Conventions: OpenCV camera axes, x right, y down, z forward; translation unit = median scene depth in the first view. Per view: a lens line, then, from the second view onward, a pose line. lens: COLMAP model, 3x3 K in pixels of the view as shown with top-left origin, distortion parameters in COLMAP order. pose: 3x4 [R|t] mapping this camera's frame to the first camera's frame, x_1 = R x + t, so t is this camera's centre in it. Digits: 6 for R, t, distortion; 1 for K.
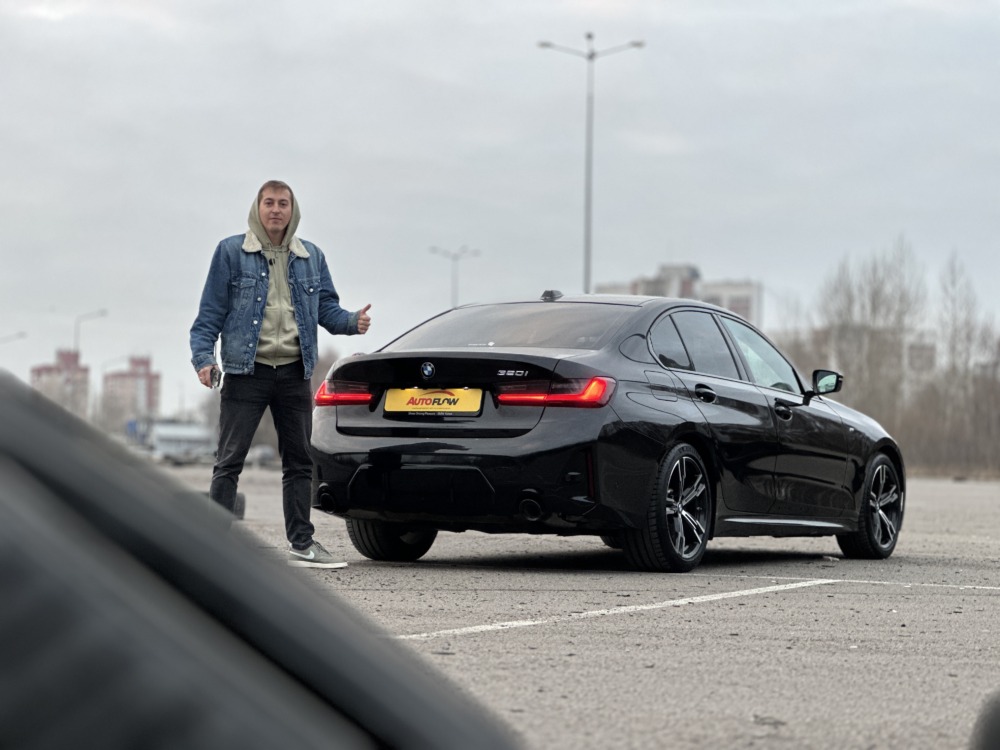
lens RADIAL K [[2253.4, 0, 500.0], [0, 2253.4, 375.0], [0, 0, 1]] dist [-0.010660, 7.713451]
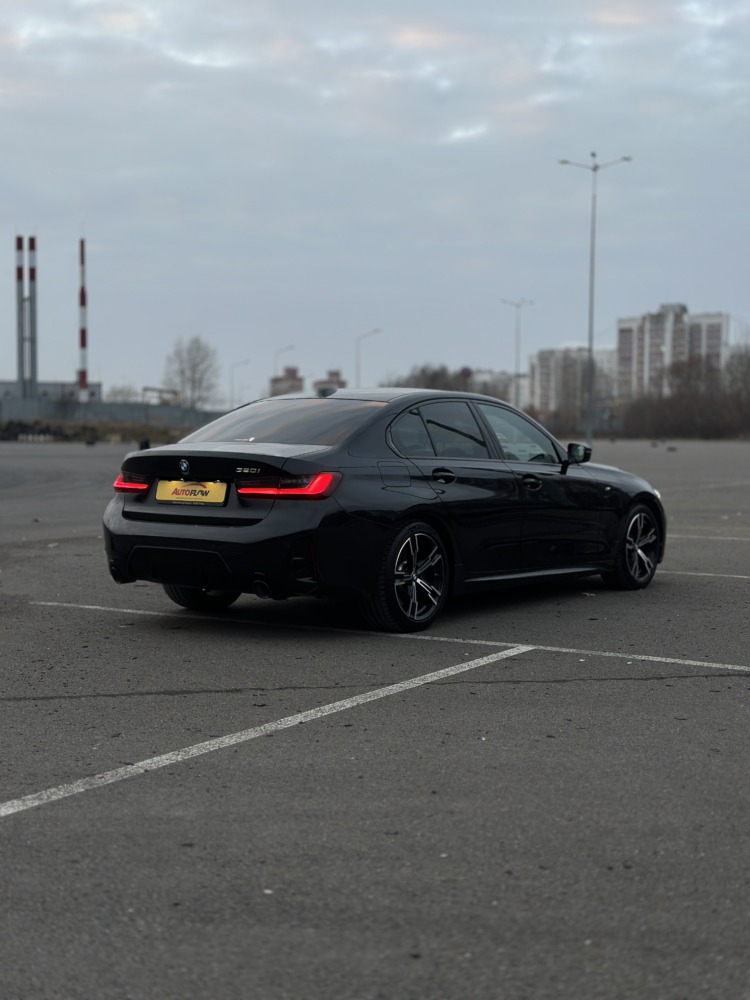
lens RADIAL K [[1391.3, 0, 375.0], [0, 1391.3, 500.0], [0, 0, 1]] dist [0.019539, 1.911560]
pose [[0.990539, -0.005824, -0.137111, 0.157540], [0.017863, 0.996070, 0.086746, -0.043583], [0.136067, -0.088374, 0.986750, 0.285217]]
